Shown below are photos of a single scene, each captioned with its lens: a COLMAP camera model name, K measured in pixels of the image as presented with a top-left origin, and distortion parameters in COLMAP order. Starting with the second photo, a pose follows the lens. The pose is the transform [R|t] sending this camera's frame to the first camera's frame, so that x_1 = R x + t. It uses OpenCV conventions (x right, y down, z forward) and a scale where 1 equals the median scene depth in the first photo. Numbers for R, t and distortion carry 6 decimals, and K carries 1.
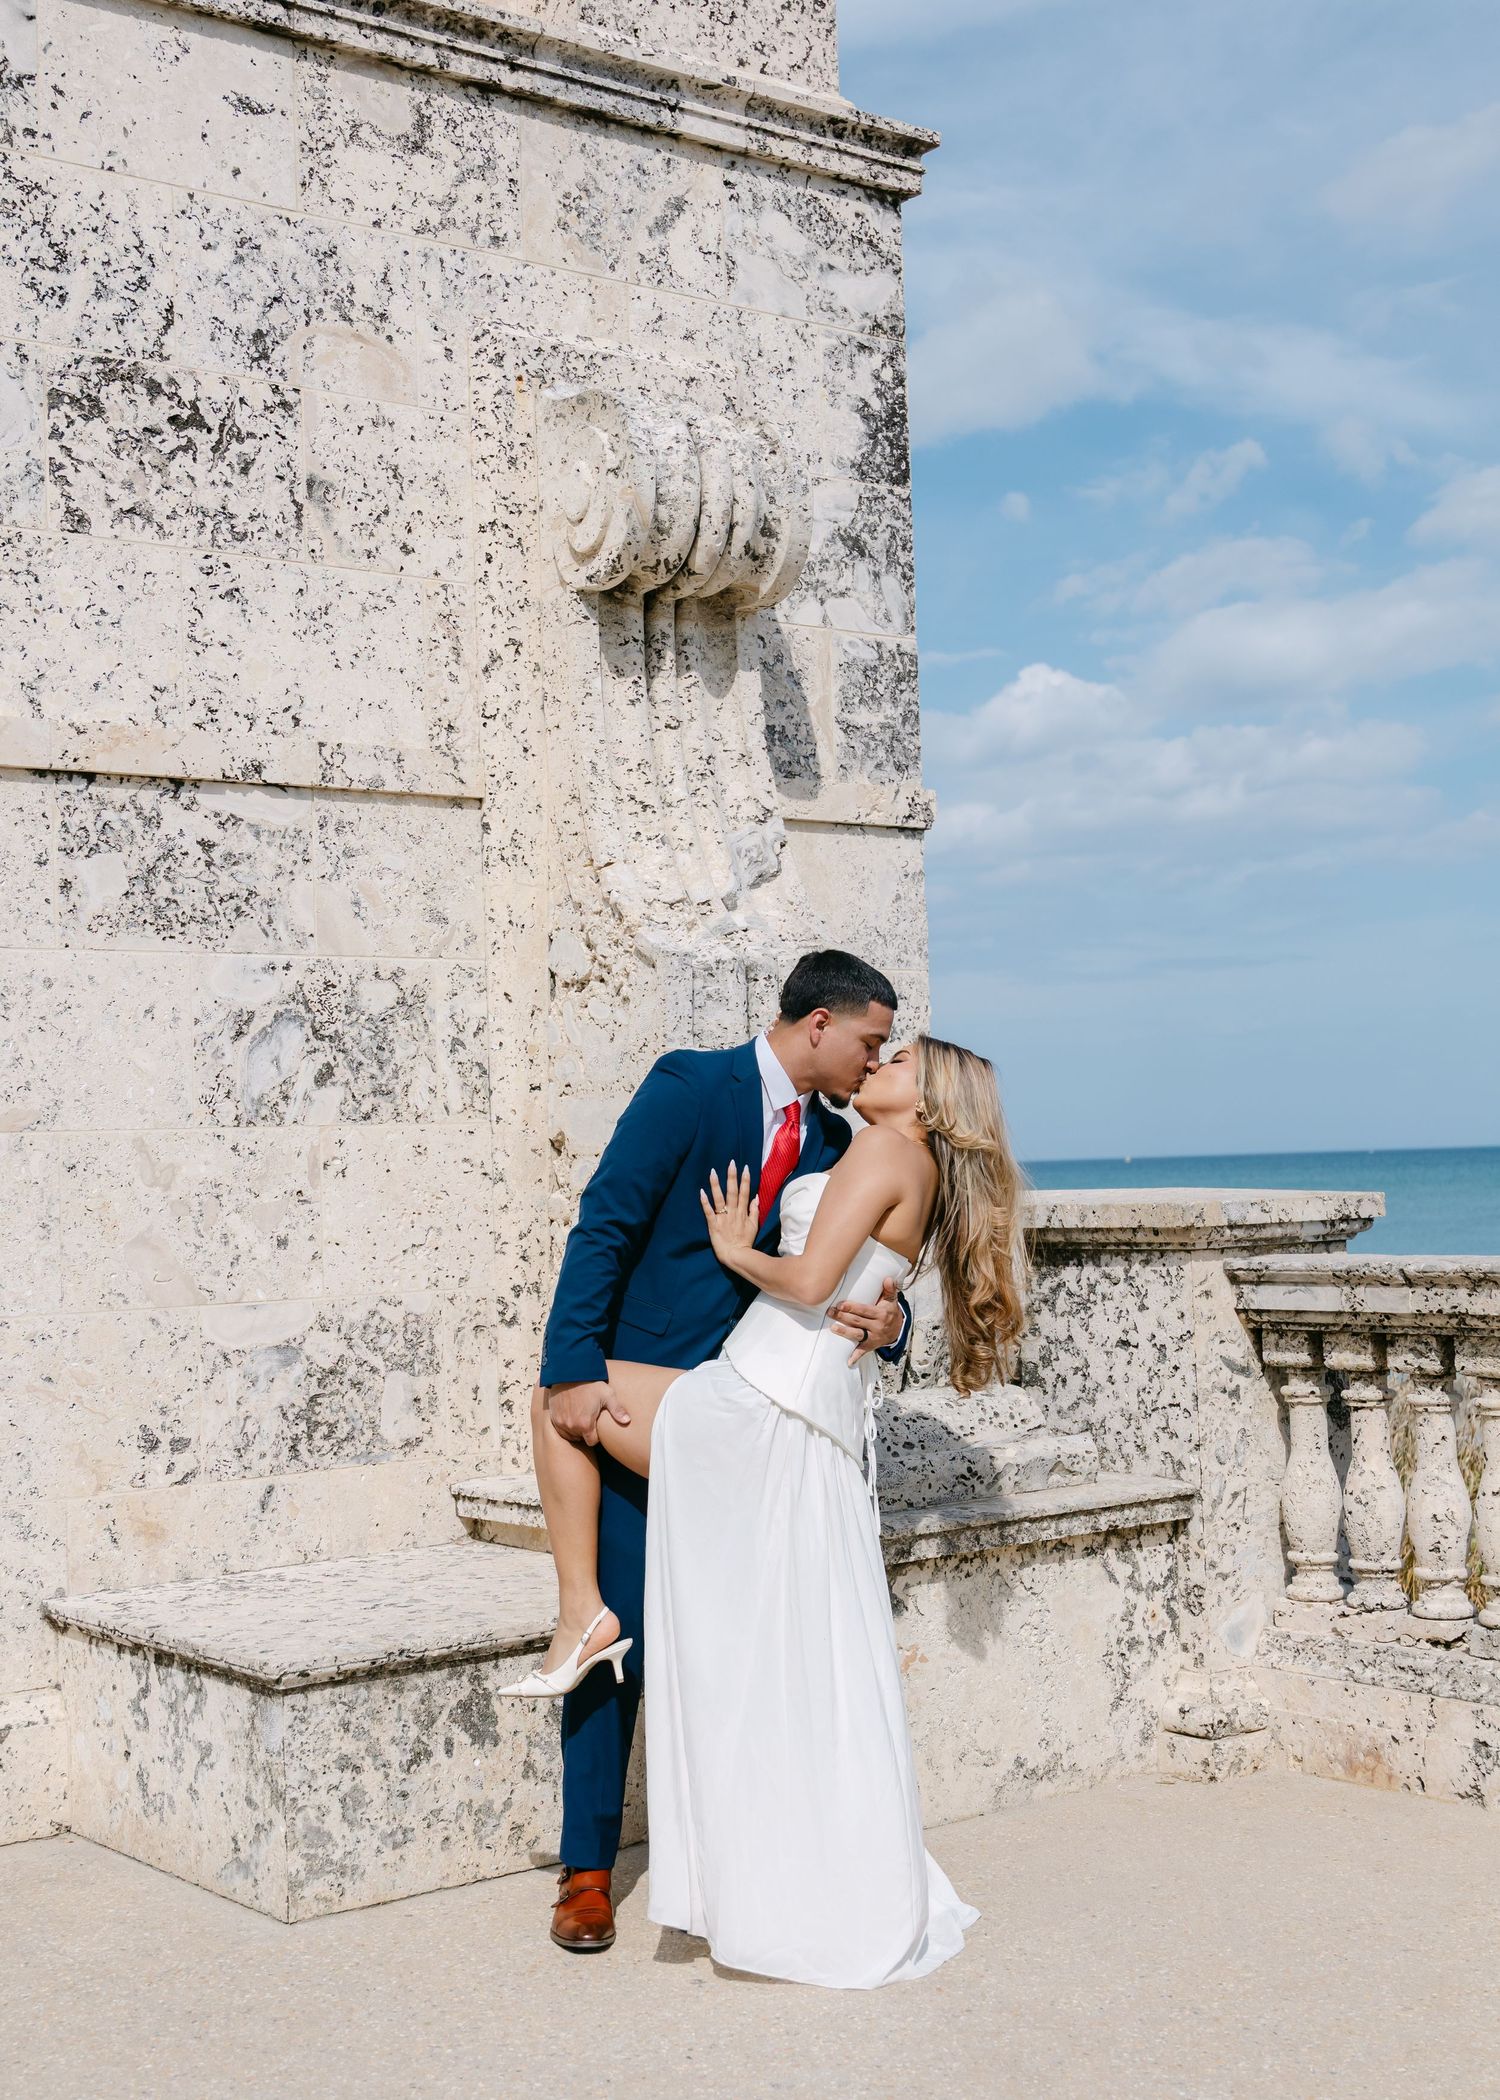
lens RADIAL K [[2643.0, 0, 752.6], [0, 2643.0, 997.7], [0, 0, 1]] dist [-0.013587, -0.005870]
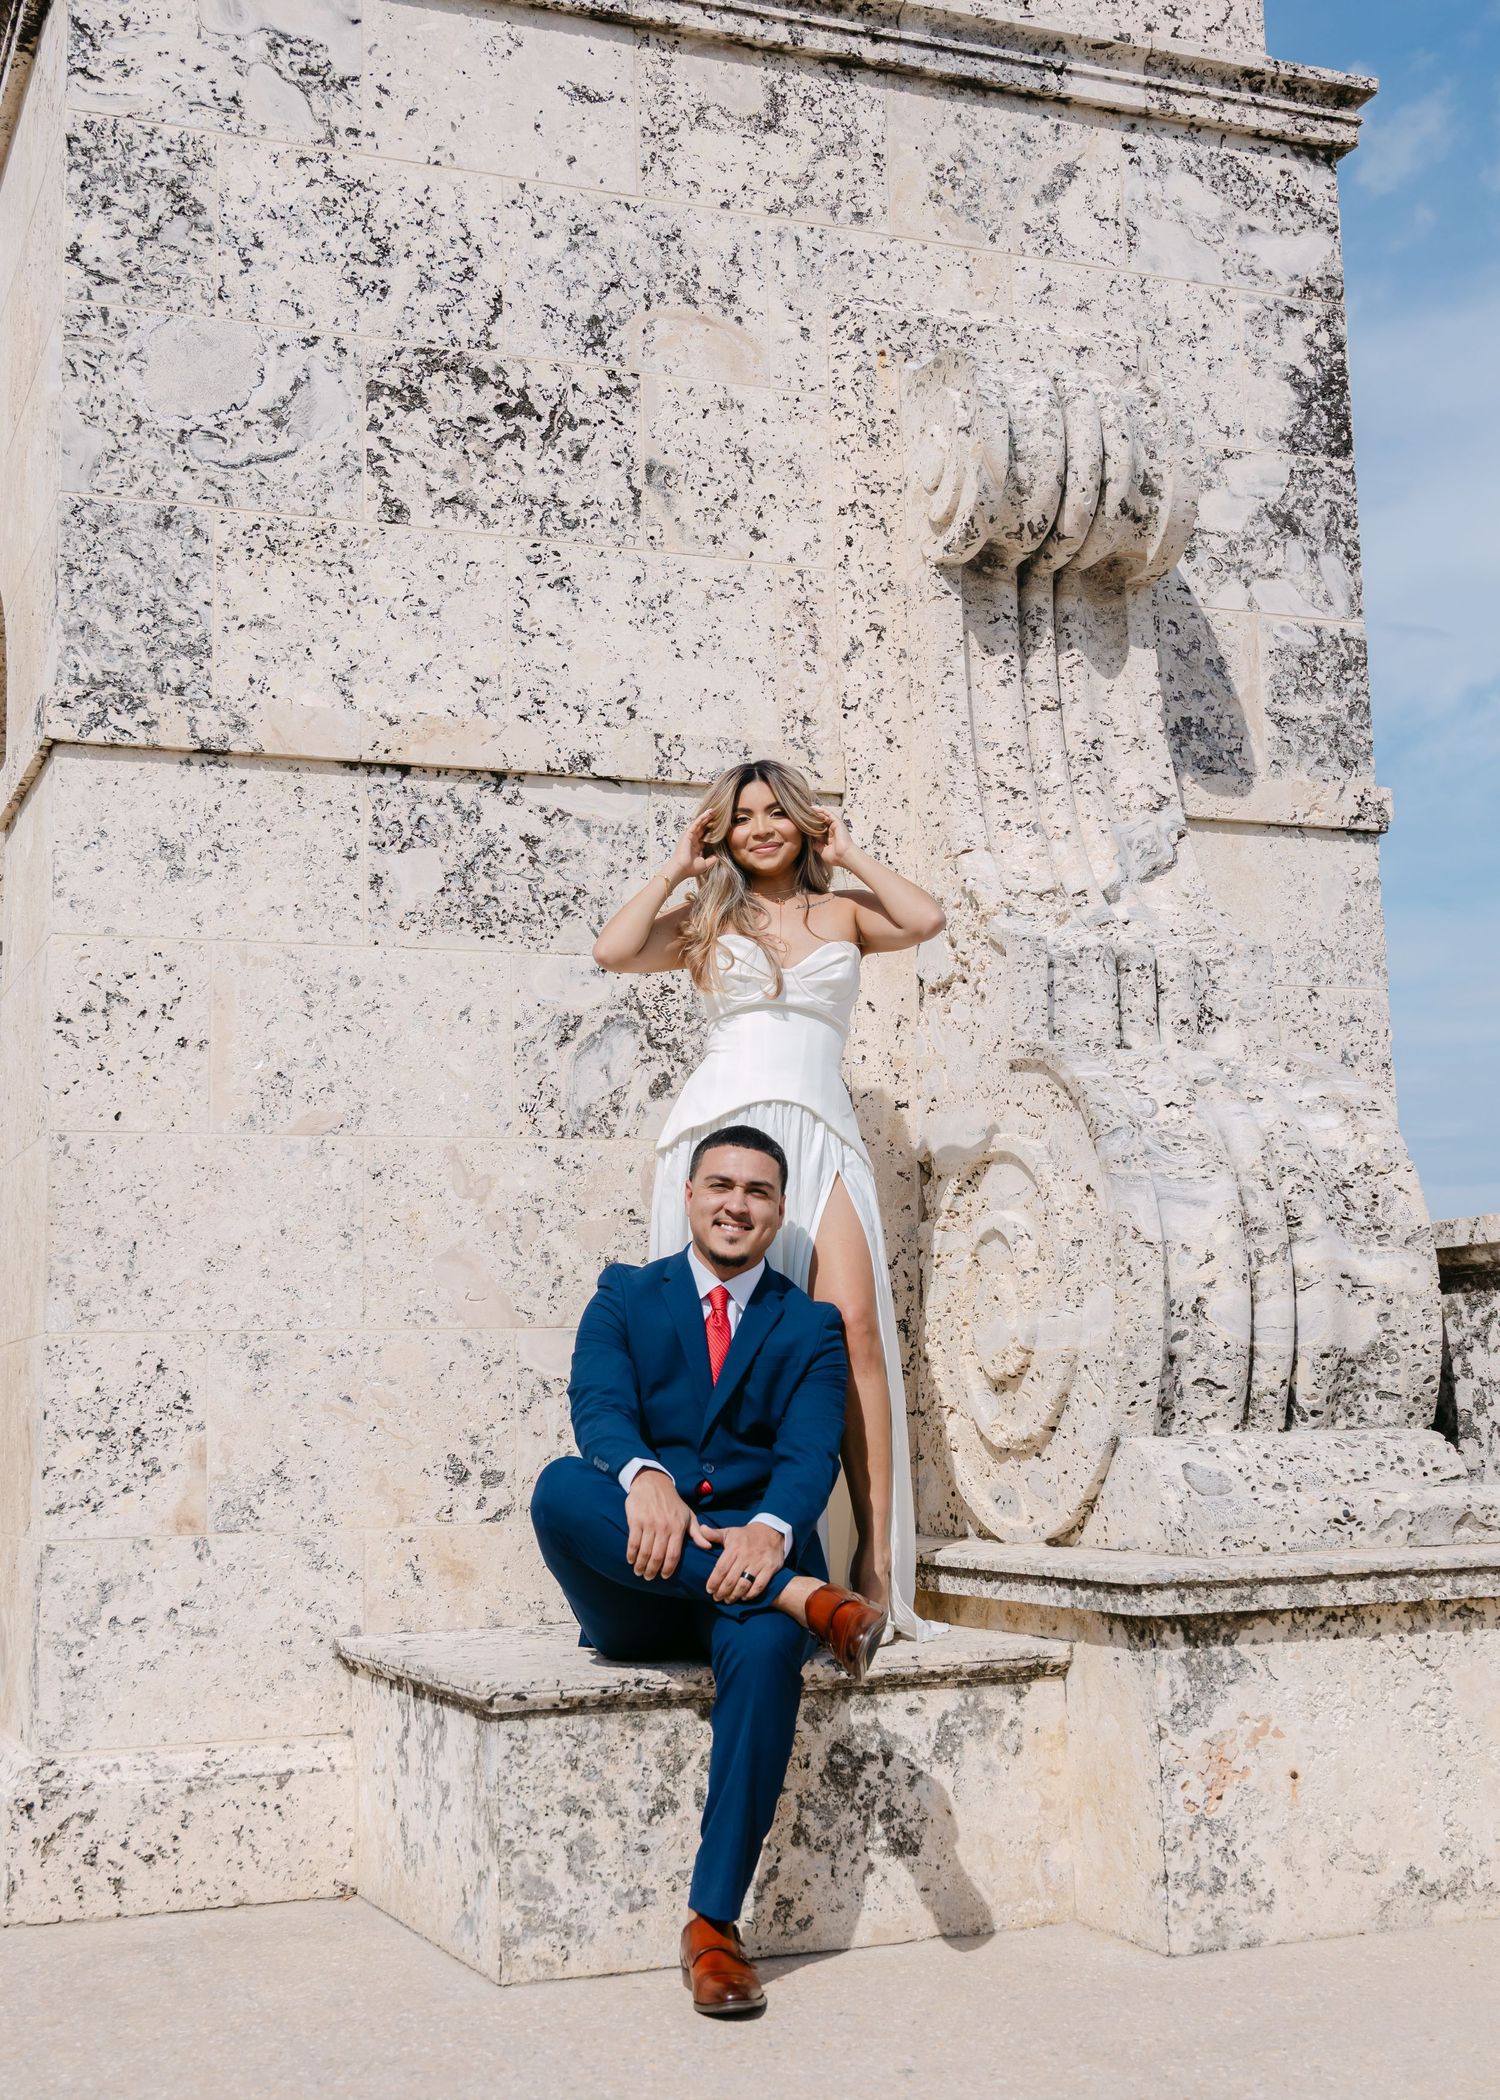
lens RADIAL K [[2664.5, 0, 746.4], [0, 2664.5, 942.3], [0, 0, 1]] dist [-0.006590, 0.005312]
pose [[0.961016, -0.037432, -0.273946, 0.123461], [0.009097, 0.994538, -0.103980, 0.075655], [0.276342, 0.097434, 0.956108, 0.107362]]
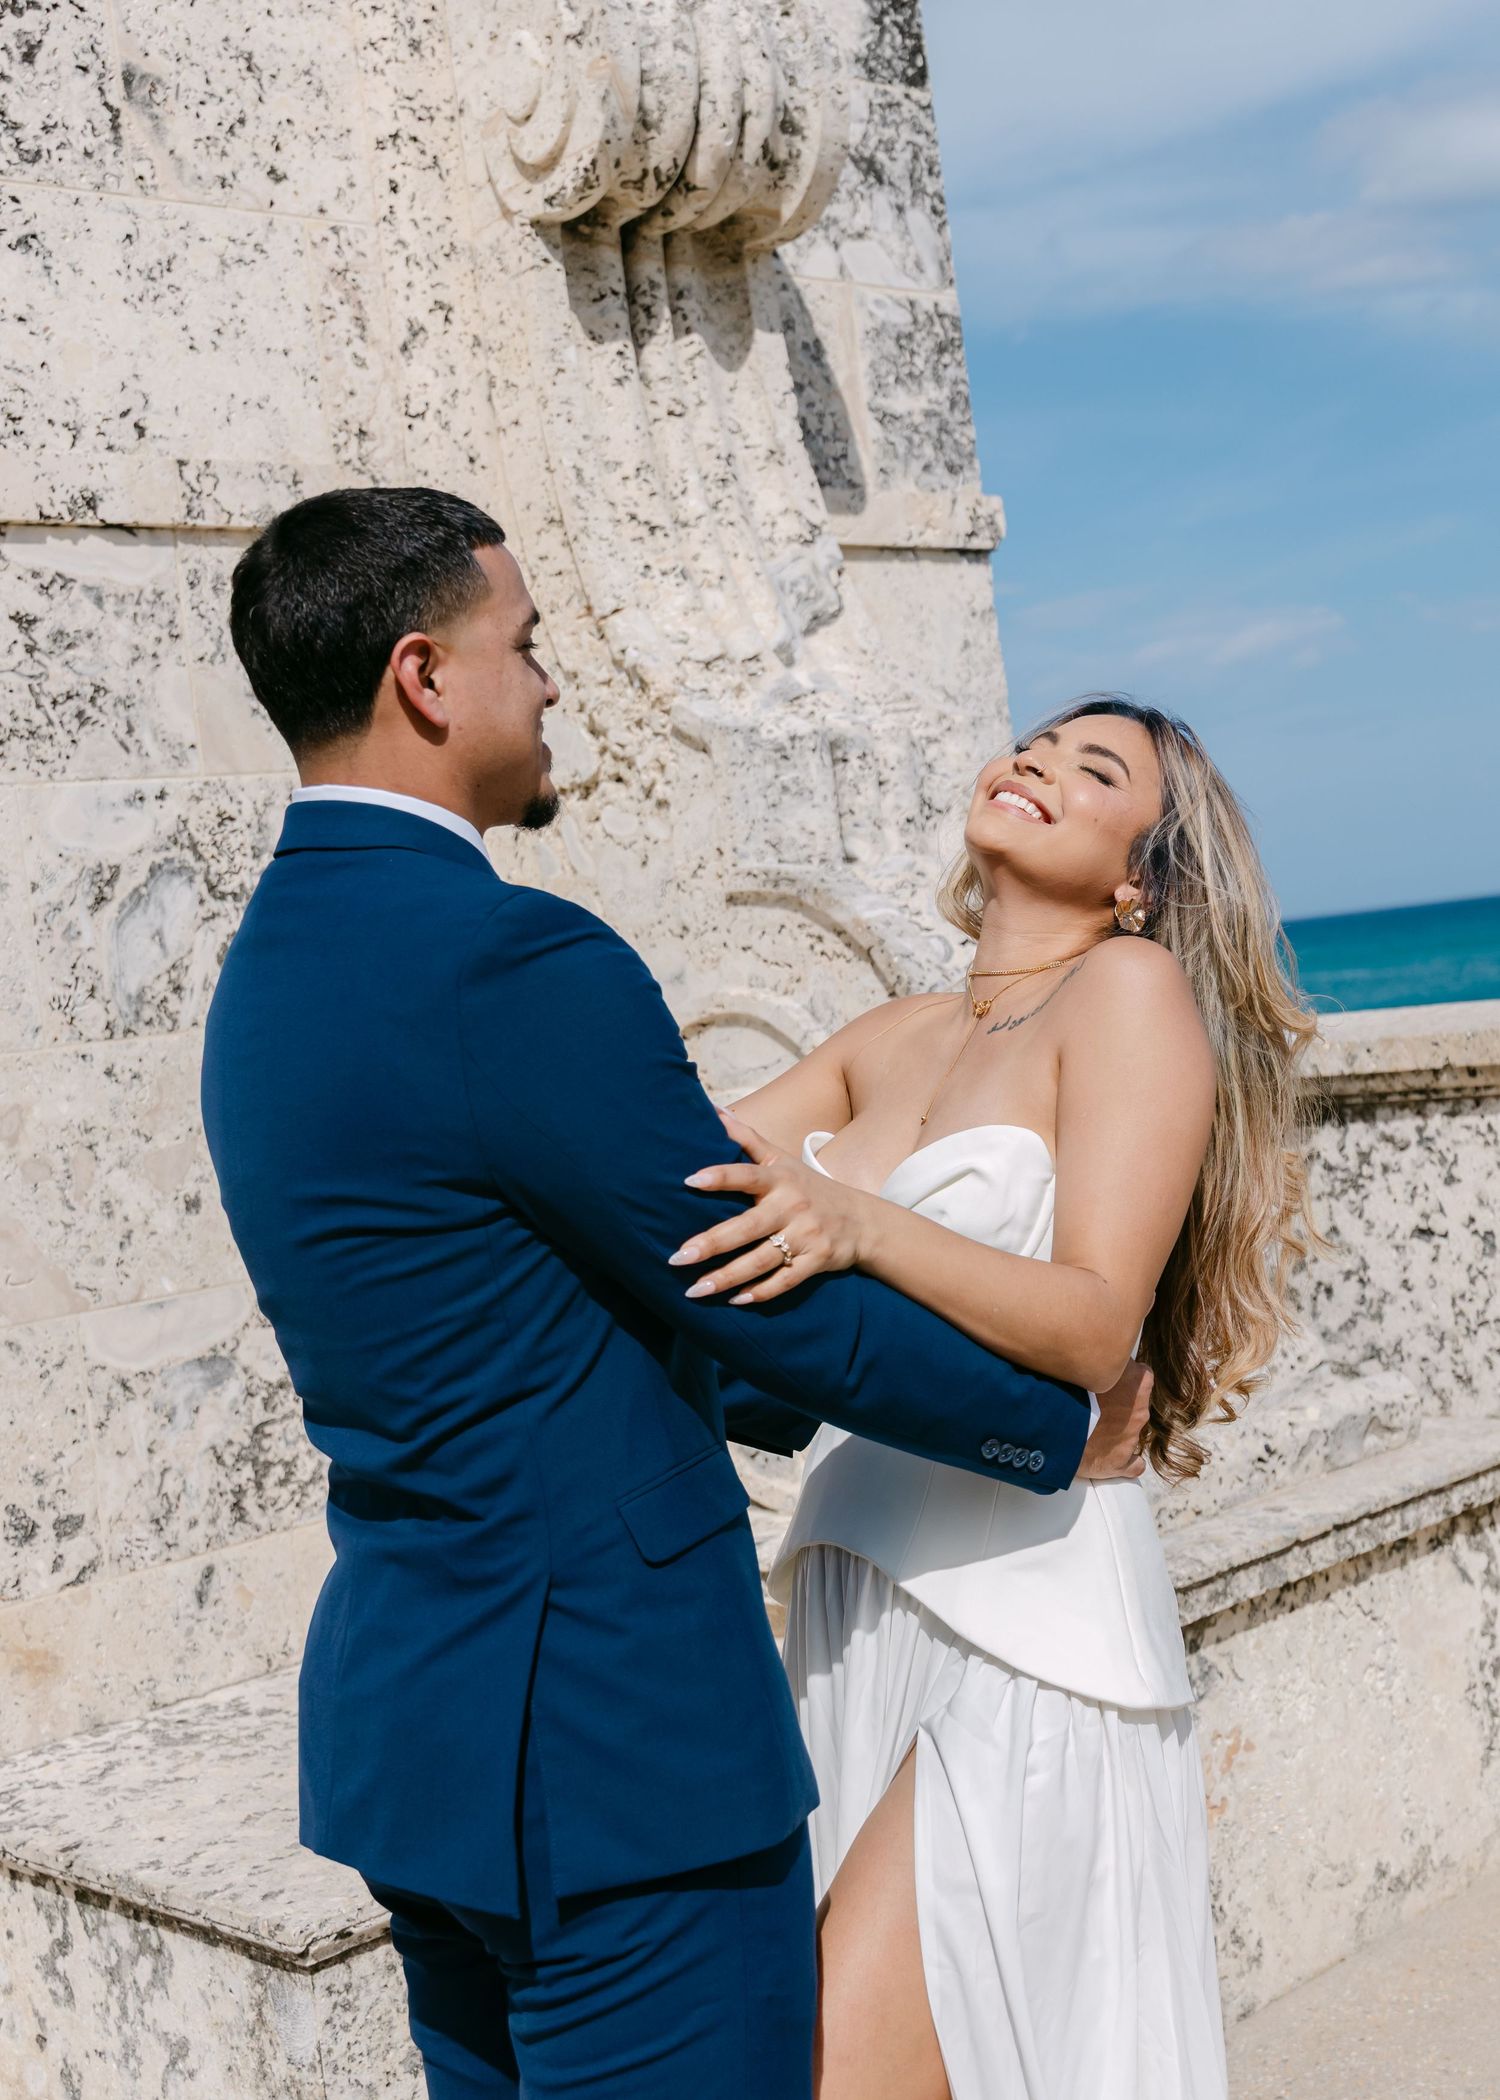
lens RADIAL K [[2716.3, 0, 811.9], [0, 2716.3, 896.5], [0, 0, 1]] dist [-0.000005, 0.002588]
pose [[0.991289, -0.084836, 0.100739, -0.082277], [0.082012, 0.996122, 0.031864, 0.005413], [-0.103051, -0.023325, 0.994403, 0.289391]]
